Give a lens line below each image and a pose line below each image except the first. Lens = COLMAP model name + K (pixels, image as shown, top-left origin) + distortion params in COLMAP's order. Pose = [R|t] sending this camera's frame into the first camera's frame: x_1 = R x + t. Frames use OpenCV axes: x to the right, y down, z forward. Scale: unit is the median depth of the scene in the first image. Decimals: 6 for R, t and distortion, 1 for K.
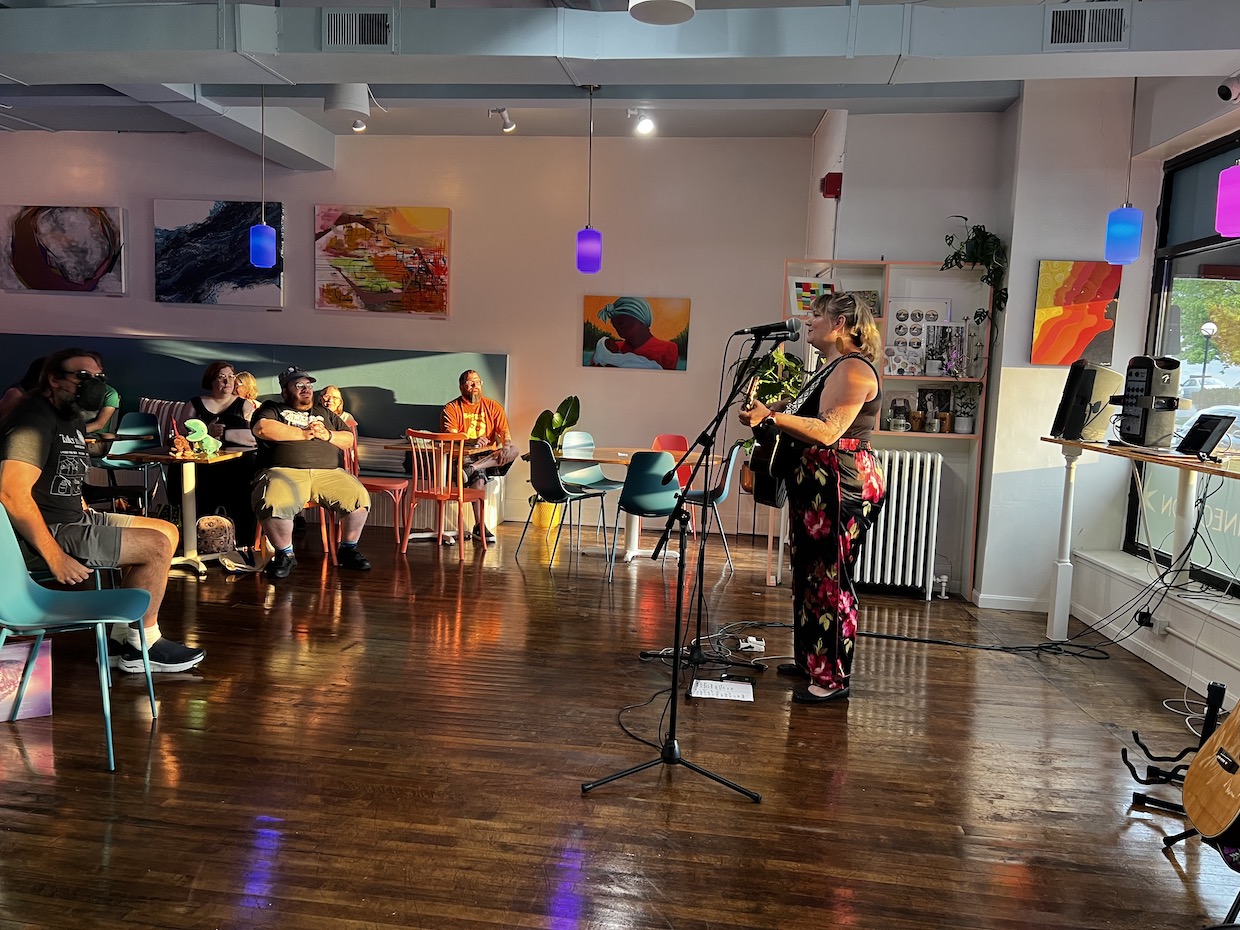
lens RADIAL K [[937.3, 0, 618.6], [0, 937.3, 469.9], [0, 0, 1]] dist [0.051499, 0.001221]
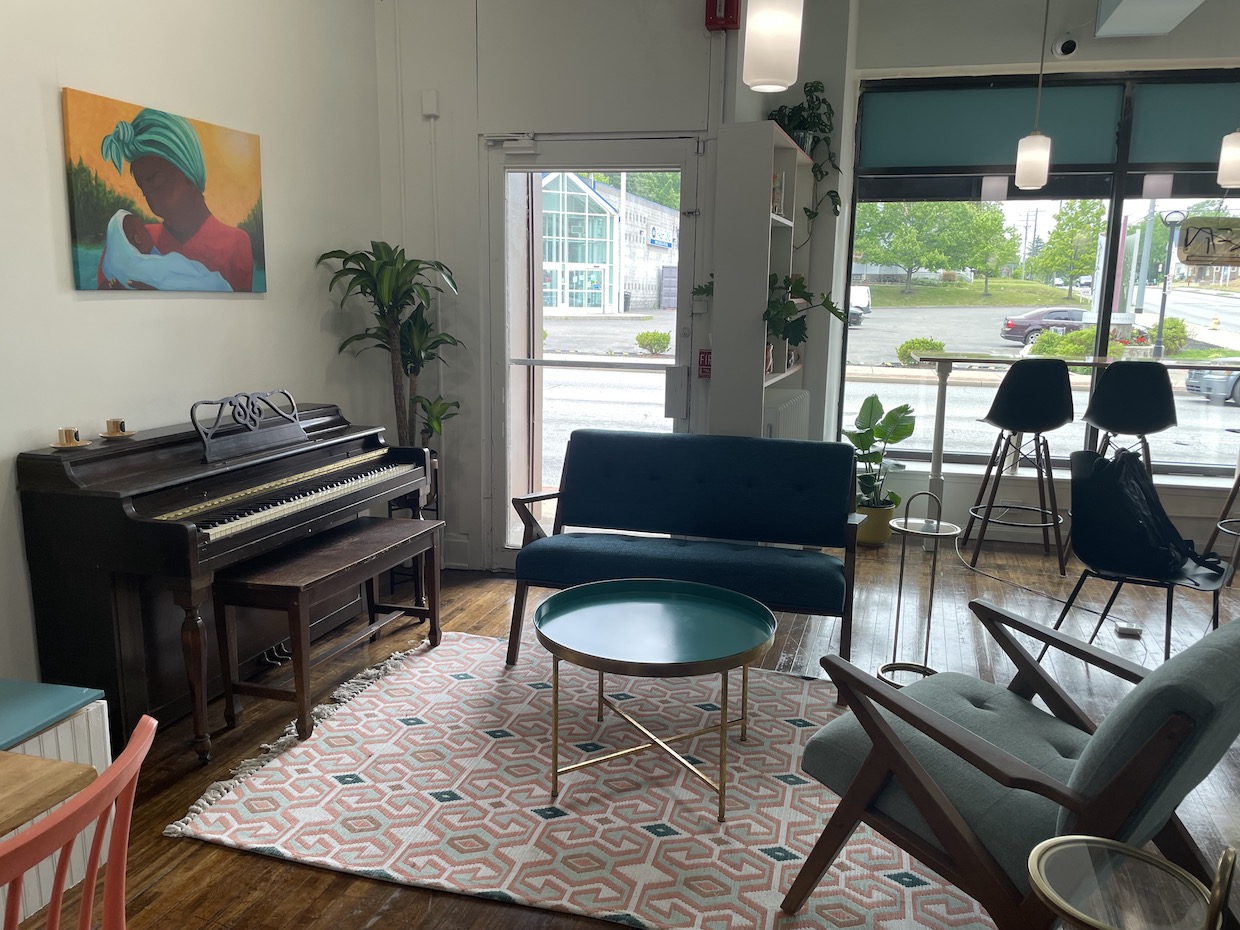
lens RADIAL K [[936.0, 0, 622.2], [0, 936.0, 466.4], [0, 0, 1]] dist [-0.042814, -0.006067]
pose [[0.157854, -0.213875, 0.964022, -0.362076], [0.092691, 0.975161, 0.201169, -0.096409], [-0.983102, 0.057601, 0.173758, 0.739934]]
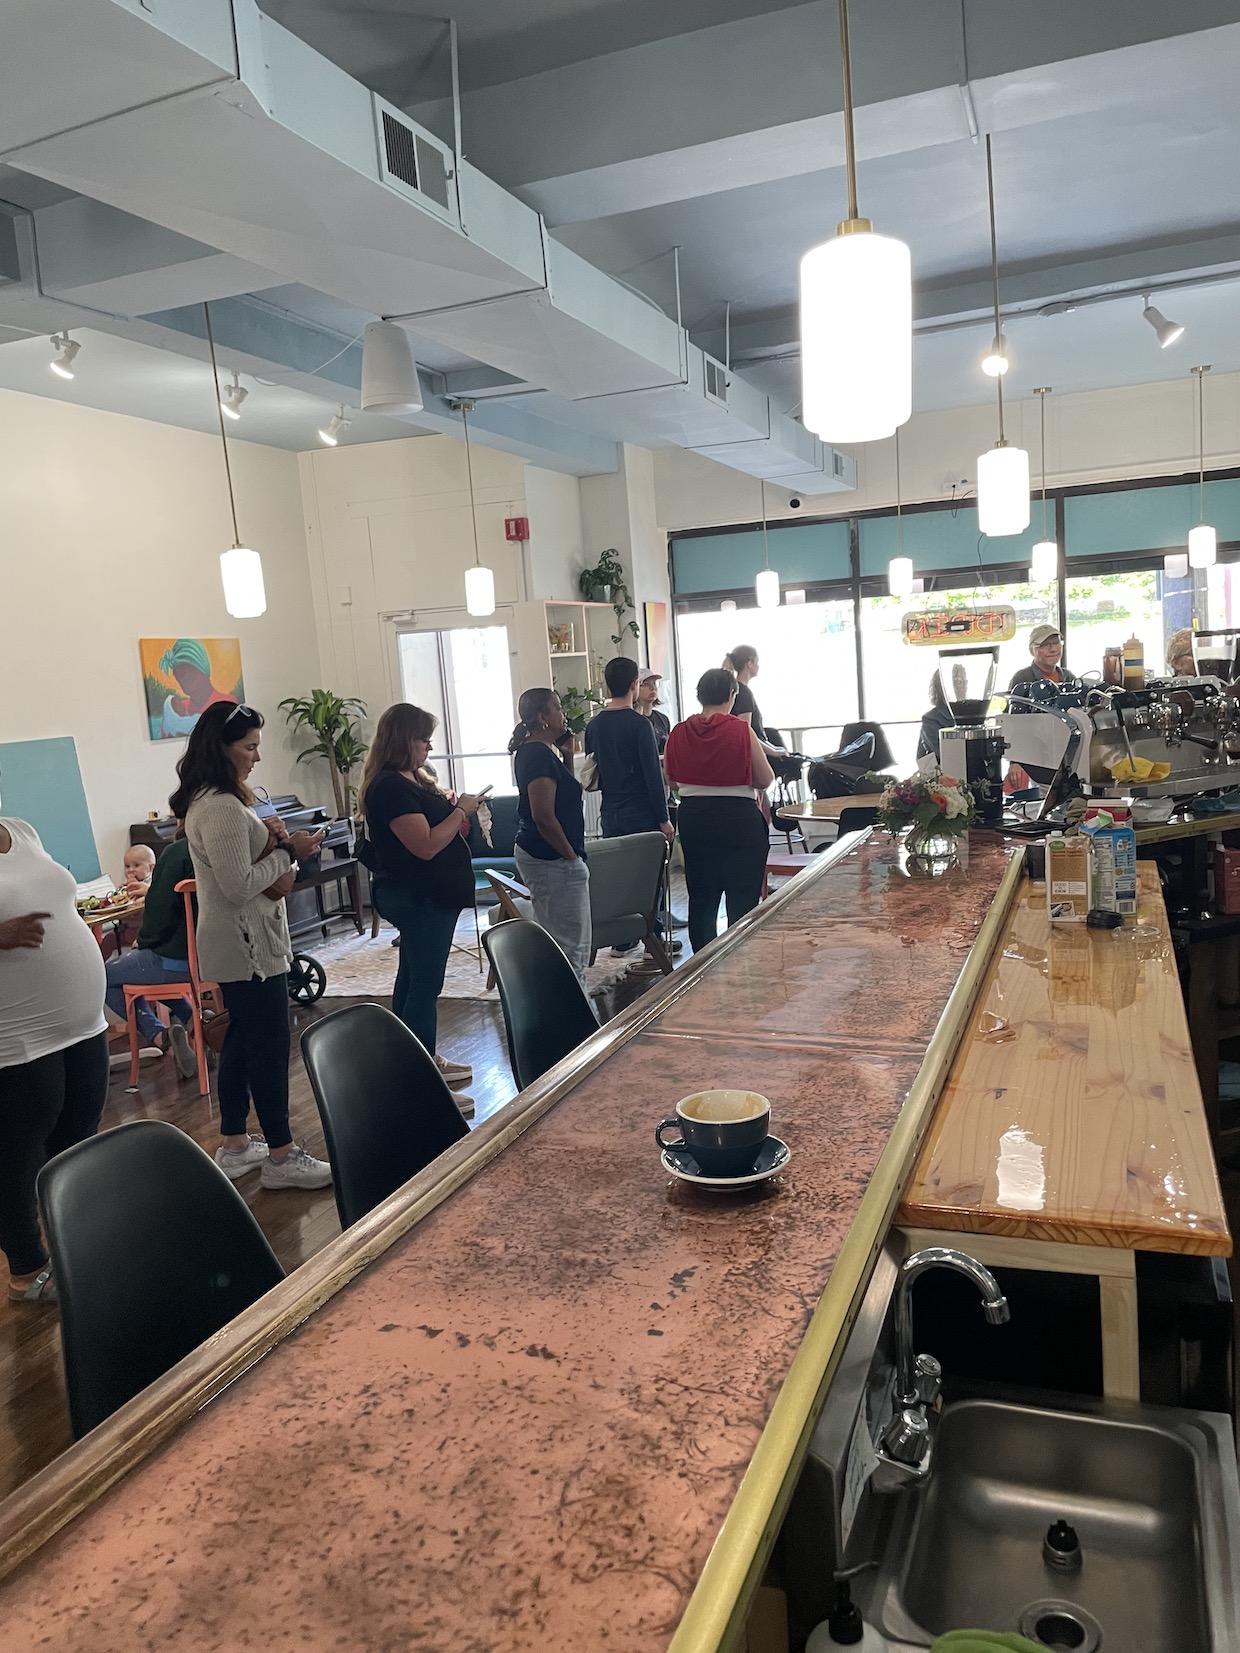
lens RADIAL K [[1247.8, 0, 617.7], [0, 1247.8, 827.2], [0, 0, 1]] dist [-0.042814, -0.006067]
pose [[0.227411, -0.183676, 0.956320, -0.851993], [0.174049, 0.973904, 0.145665, -0.121934], [-0.958119, 0.133321, 0.253445, 0.448184]]
